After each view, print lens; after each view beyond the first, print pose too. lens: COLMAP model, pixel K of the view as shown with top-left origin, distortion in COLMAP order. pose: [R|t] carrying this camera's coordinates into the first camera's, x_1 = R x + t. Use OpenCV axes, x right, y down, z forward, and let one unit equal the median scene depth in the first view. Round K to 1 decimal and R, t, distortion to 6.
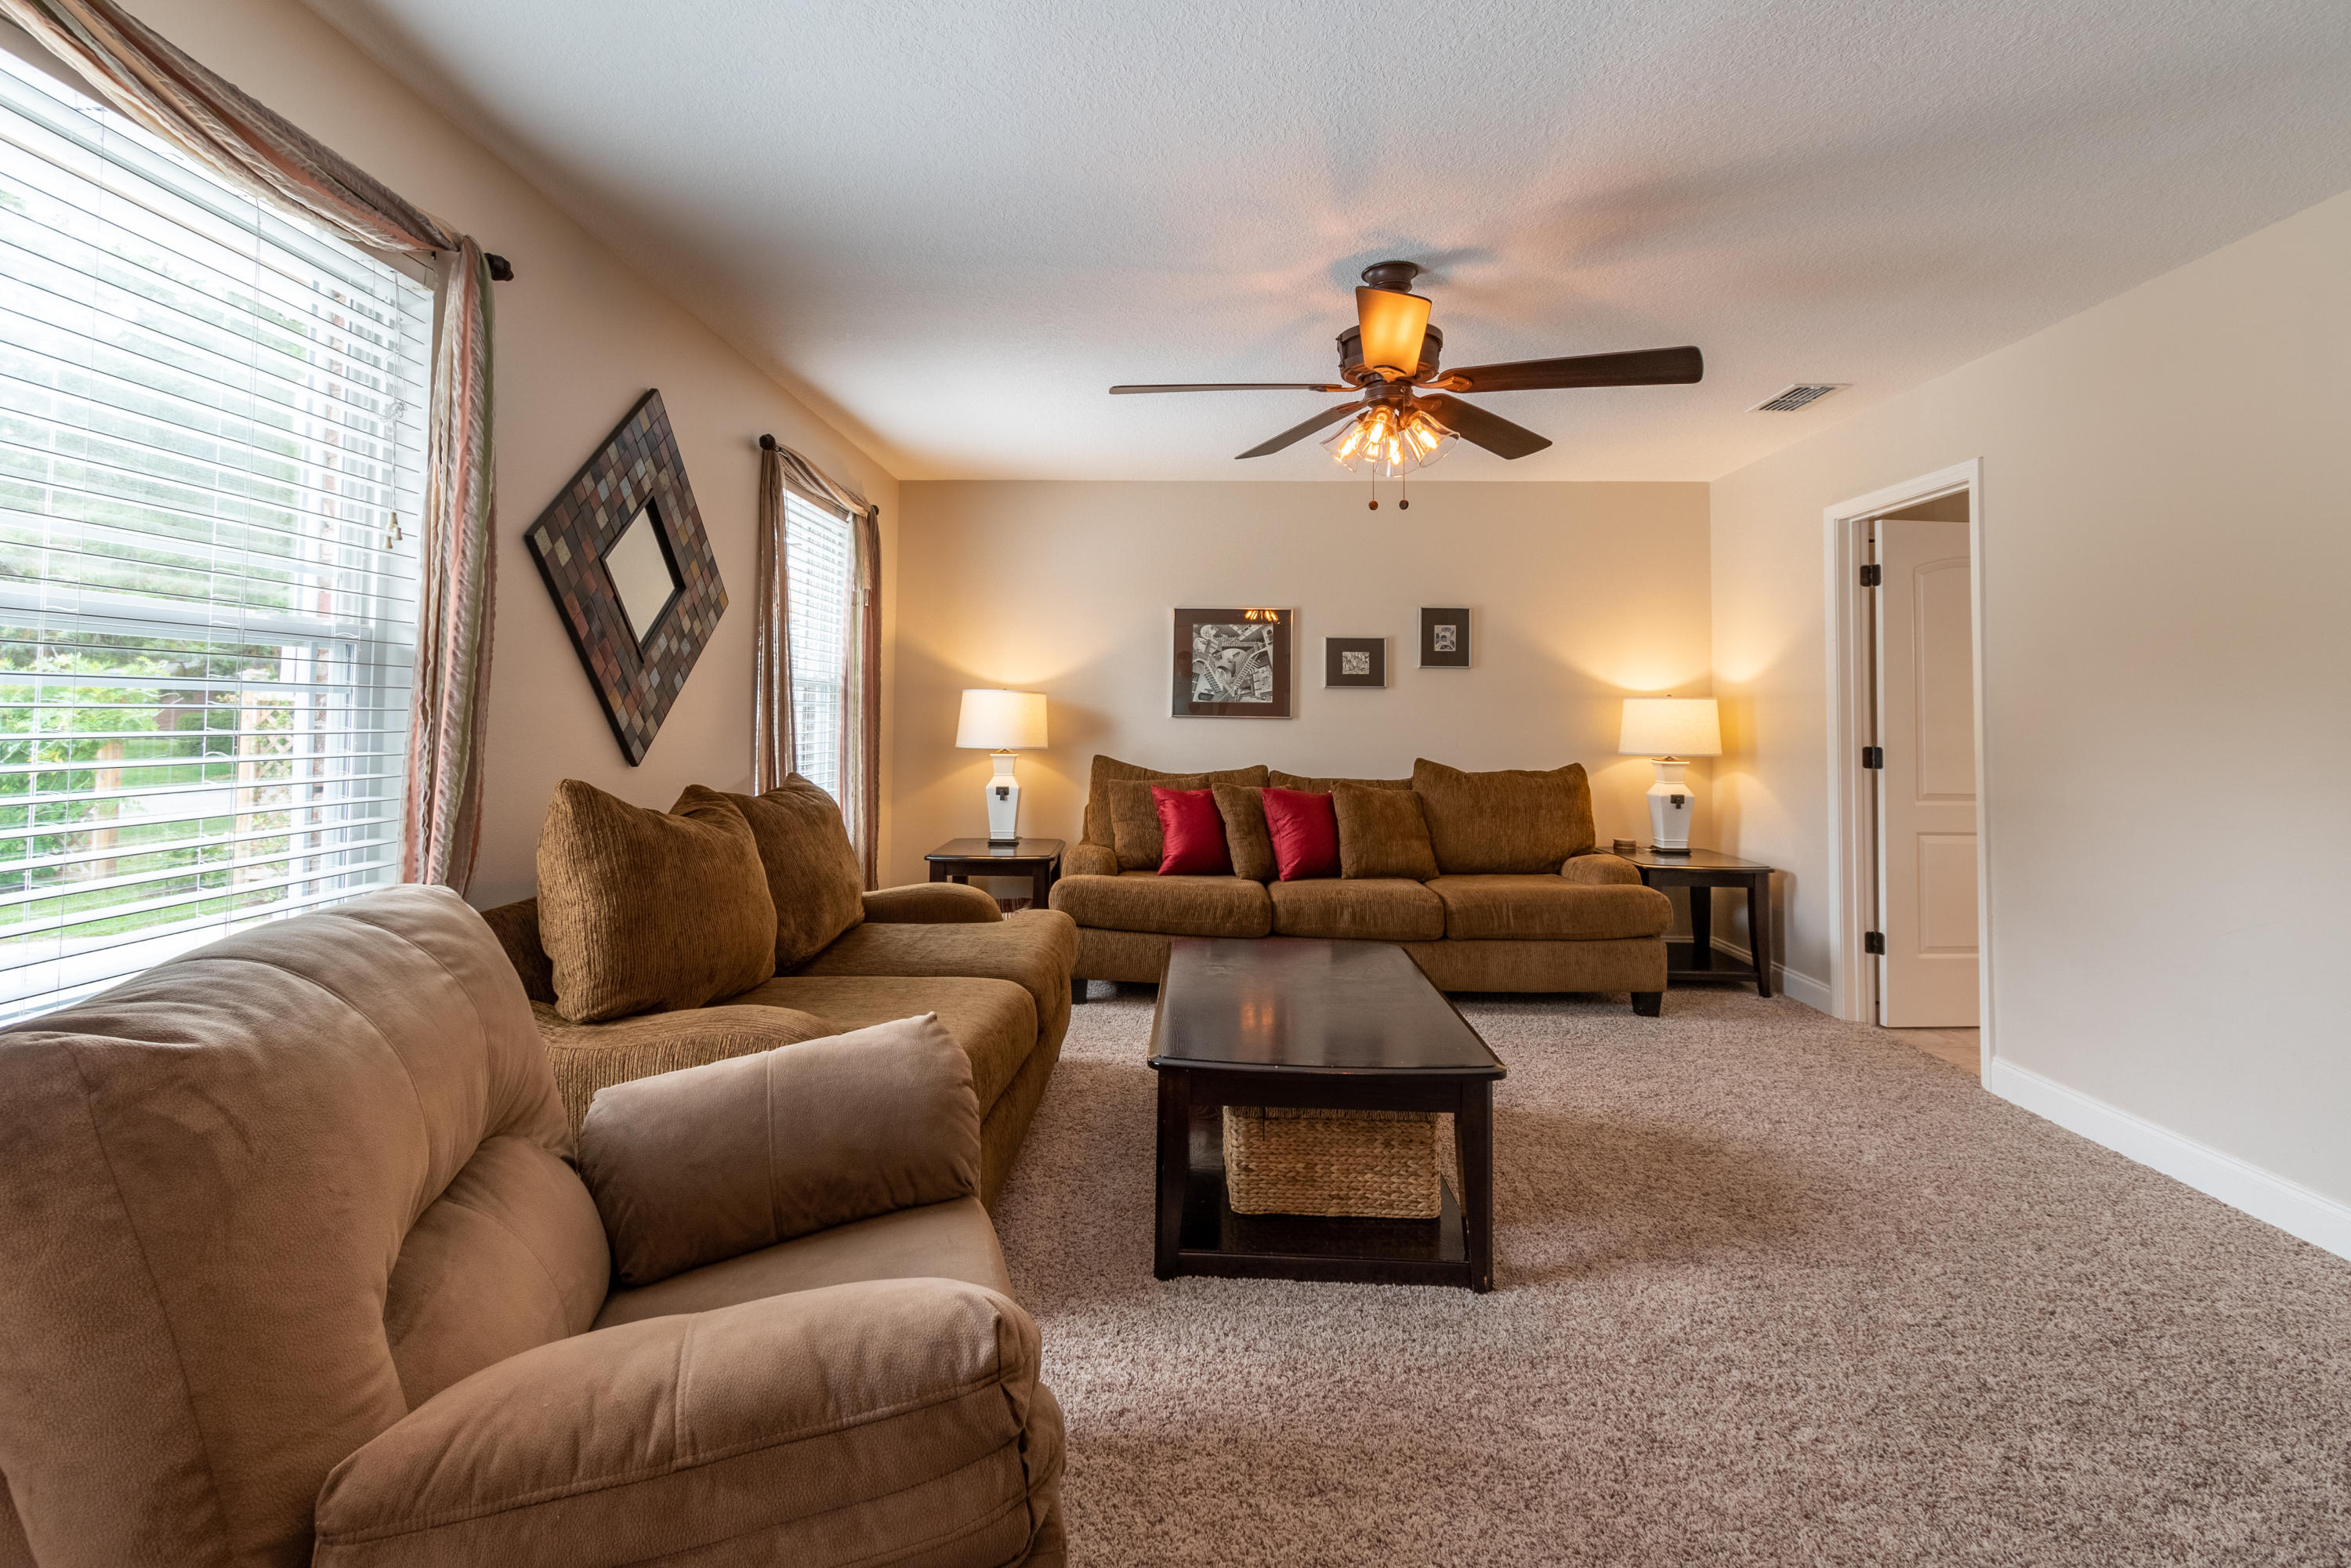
lens RADIAL K [[1055.7, 0, 1161.7], [0, 1055.7, 719.7], [0, 0, 1]] dist [-0.000927, -0.000423]
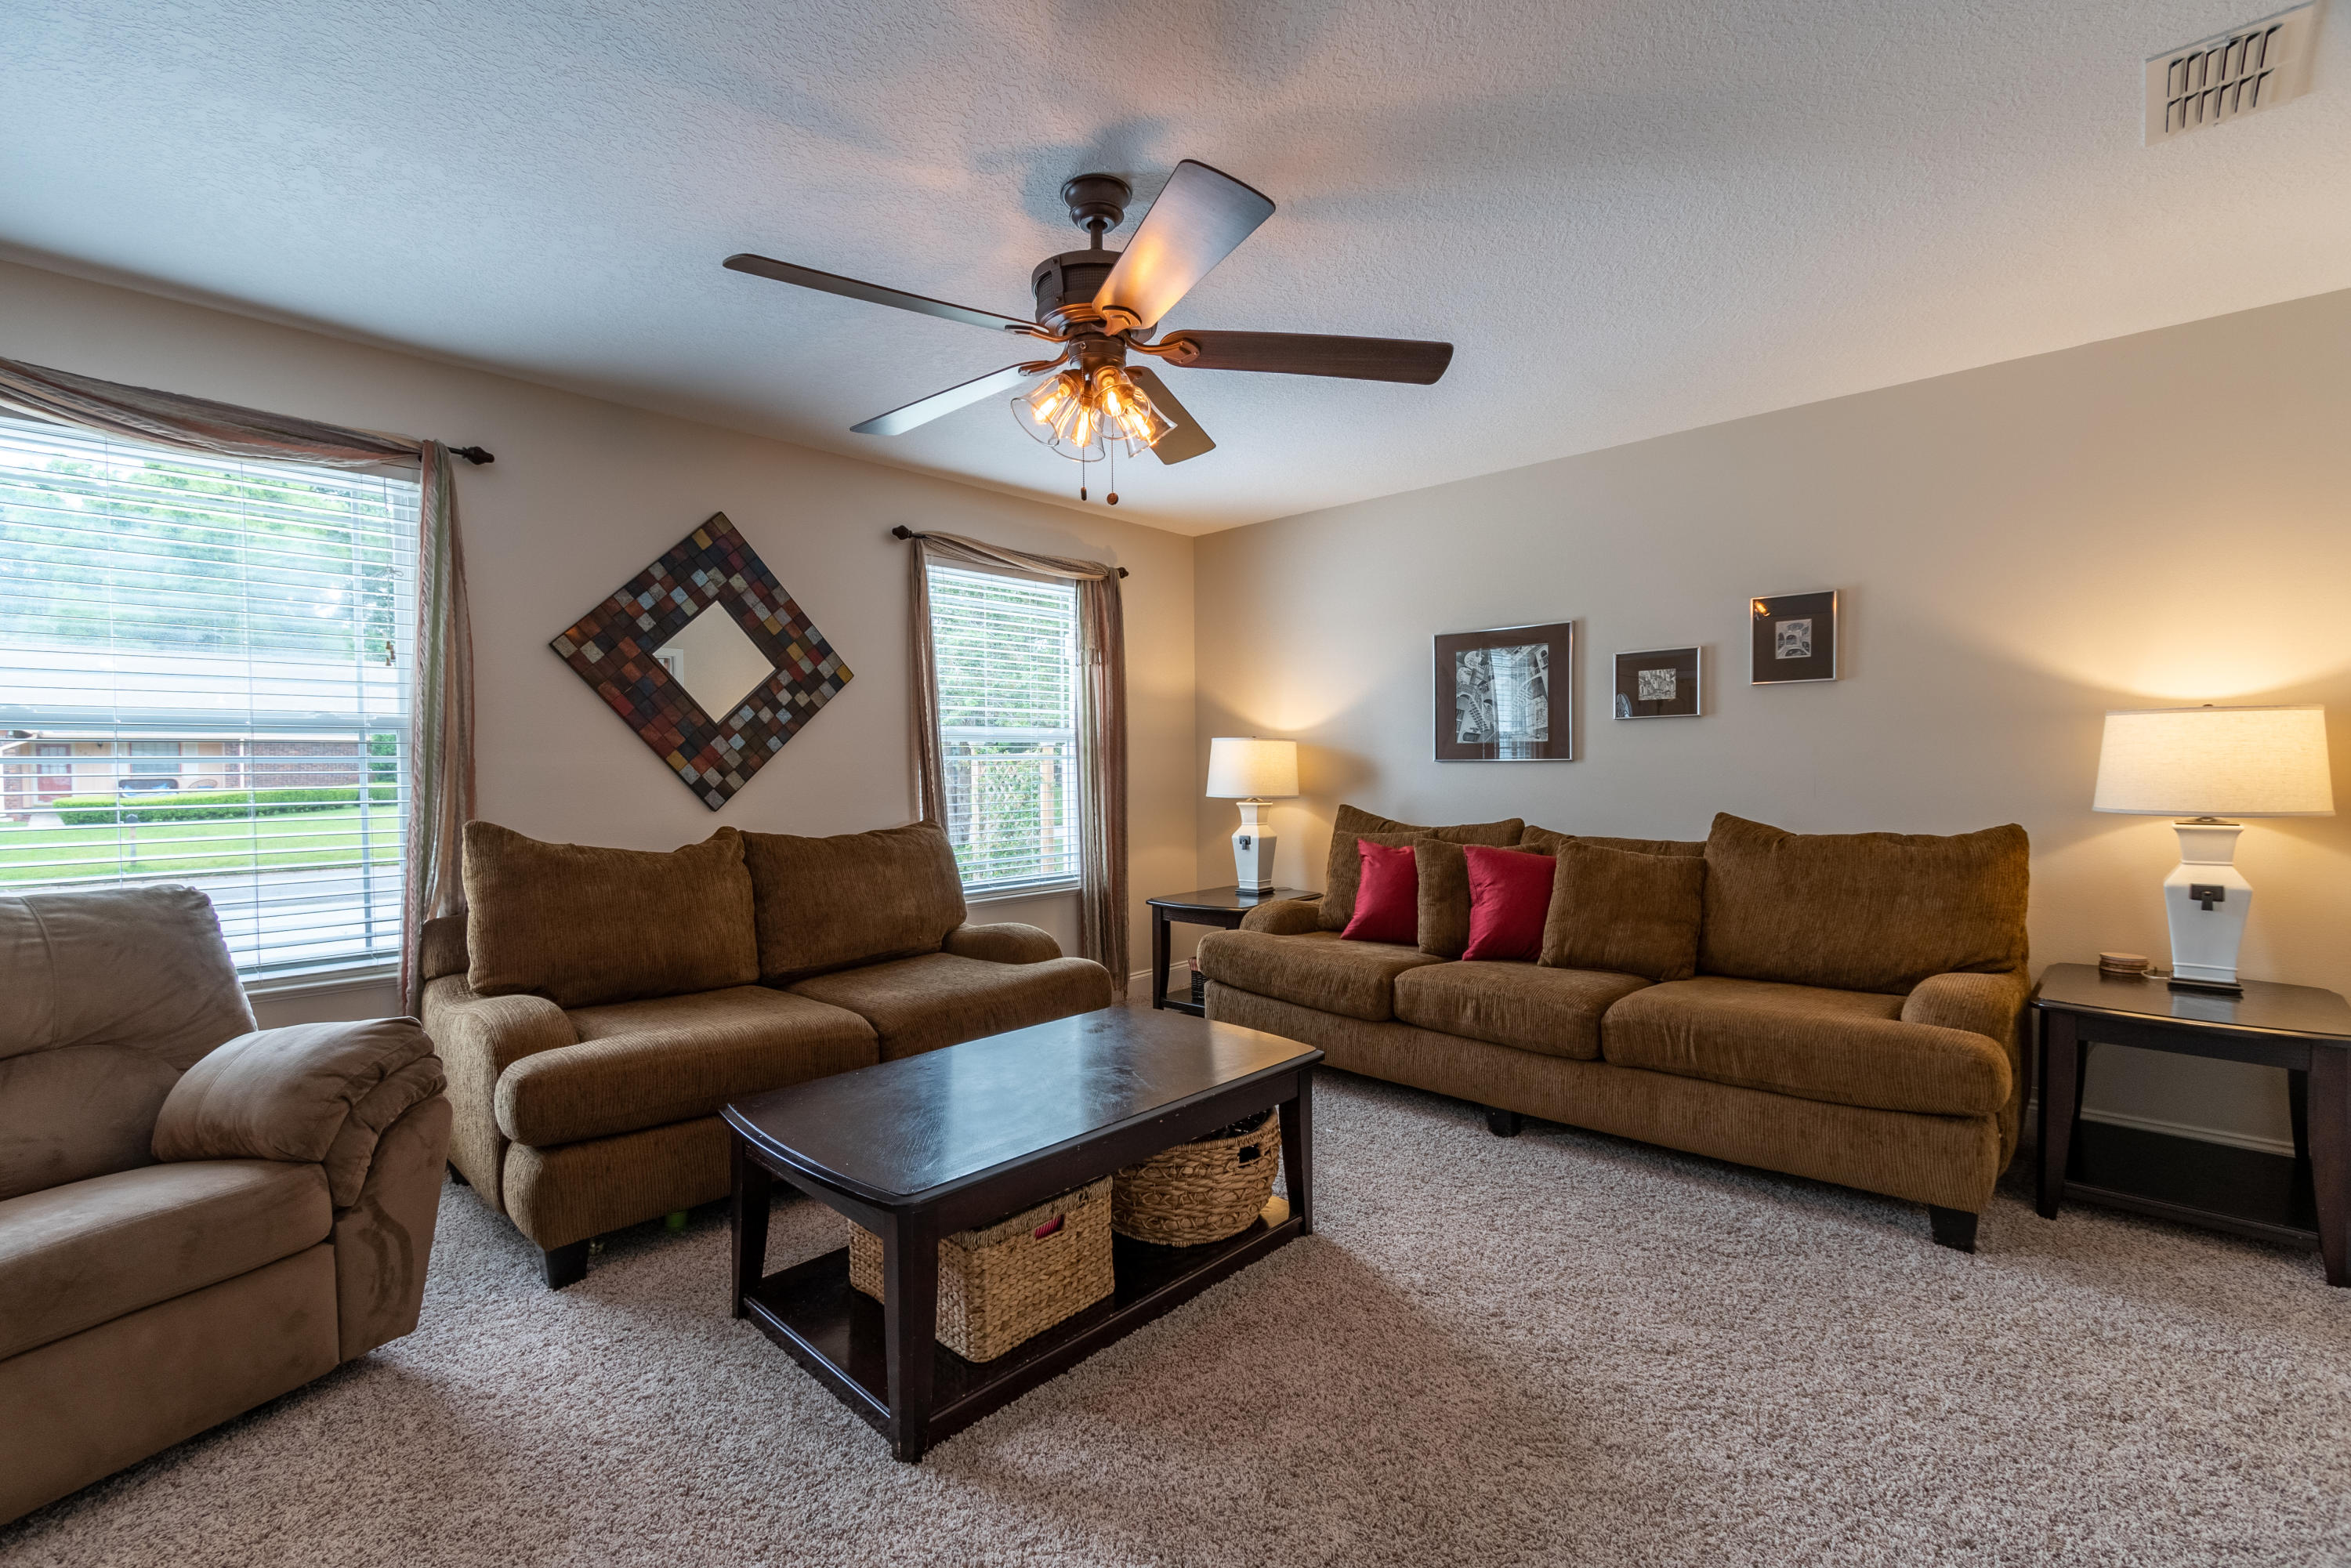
lens RADIAL K [[1008.4, 0, 1178.2], [0, 1008.4, 830.7], [0, 0, 1]] dist [0.010211, 0.000145]
pose [[0.758170, 0.025240, -0.651568, 0.439291], [0.015997, 0.998230, 0.057284, 0.003633], [0.651860, -0.053854, 0.756424, 0.254940]]
